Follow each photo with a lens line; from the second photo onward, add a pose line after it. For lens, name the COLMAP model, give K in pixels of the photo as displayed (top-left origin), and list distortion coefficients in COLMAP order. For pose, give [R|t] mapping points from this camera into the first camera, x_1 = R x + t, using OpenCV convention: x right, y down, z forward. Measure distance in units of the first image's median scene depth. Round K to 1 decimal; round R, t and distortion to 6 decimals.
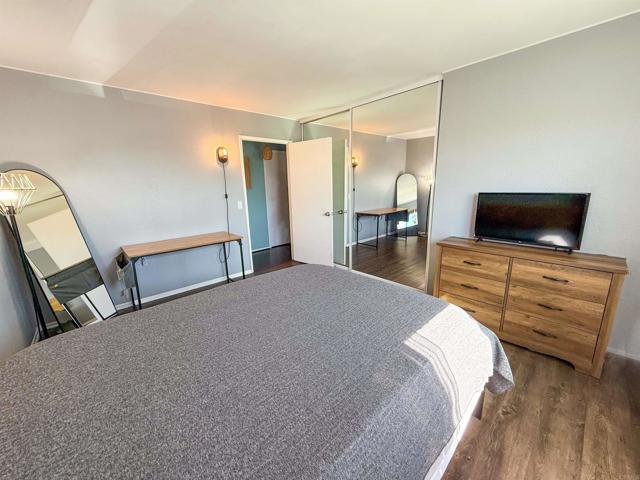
lens RADIAL K [[255.3, 0, 321.2], [0, 255.3, 238.6], [0, 0, 1]] dist [0.000339, 0.000177]
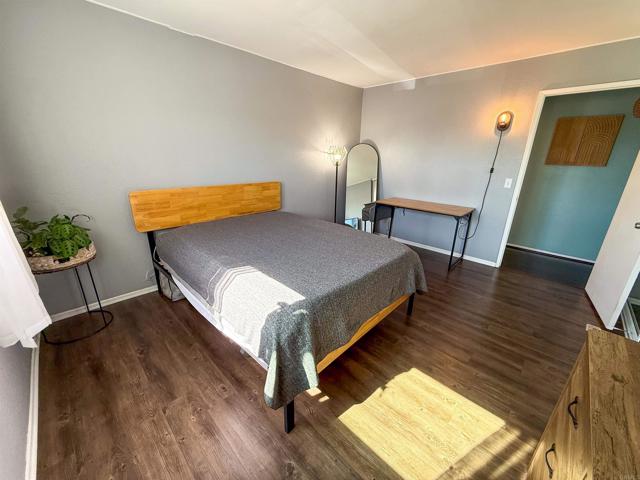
lens RADIAL K [[255.3, 0, 320.0], [0, 255.3, 239.4], [0, 0, 1]] dist [0.000339, 0.000177]
pose [[0.050601, 0.340246, -0.938974, 0.845010], [-0.232908, 0.918275, 0.320195, -0.151695], [0.971181, 0.202492, 0.125711, 0.593376]]
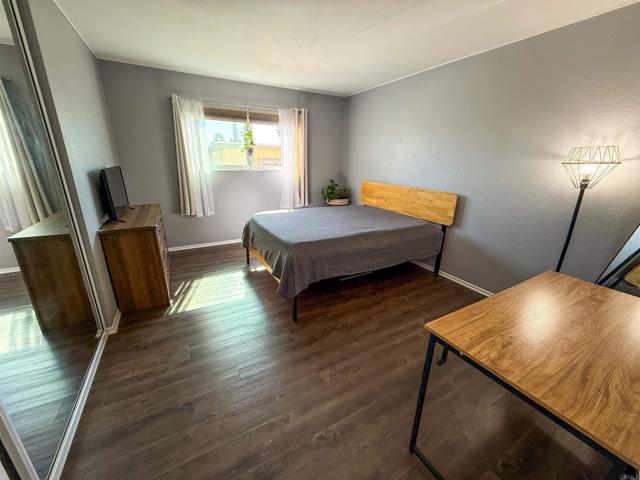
lens RADIAL K [[255.3, 0, 317.3], [0, 255.3, 240.7], [0, 0, 1]] dist [0.000339, 0.000177]
pose [[-0.969869, -0.072040, 0.232733, -0.352174], [0.053101, 0.869807, 0.490527, -0.393169], [-0.237770, 0.488105, -0.839773, 1.852885]]
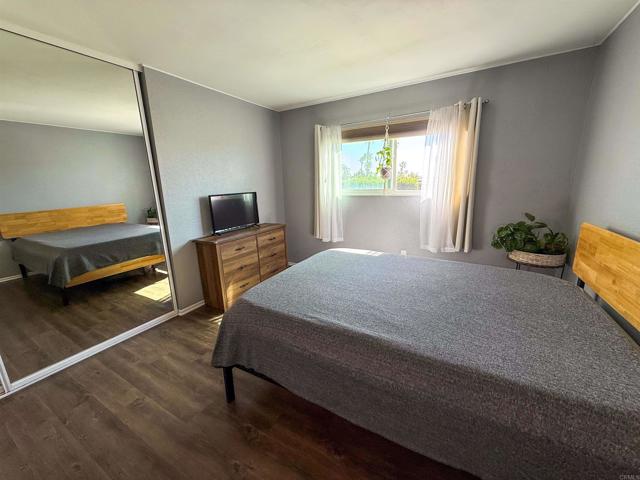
lens RADIAL K [[255.3, 0, 317.3], [0, 255.3, 238.6], [0, 0, 1]] dist [0.000339, 0.000177]
pose [[-0.288404, -0.180199, 0.940400, -0.746520], [0.237042, 0.938123, 0.252459, -0.189372], [-0.927704, 0.295725, -0.227843, 0.951222]]
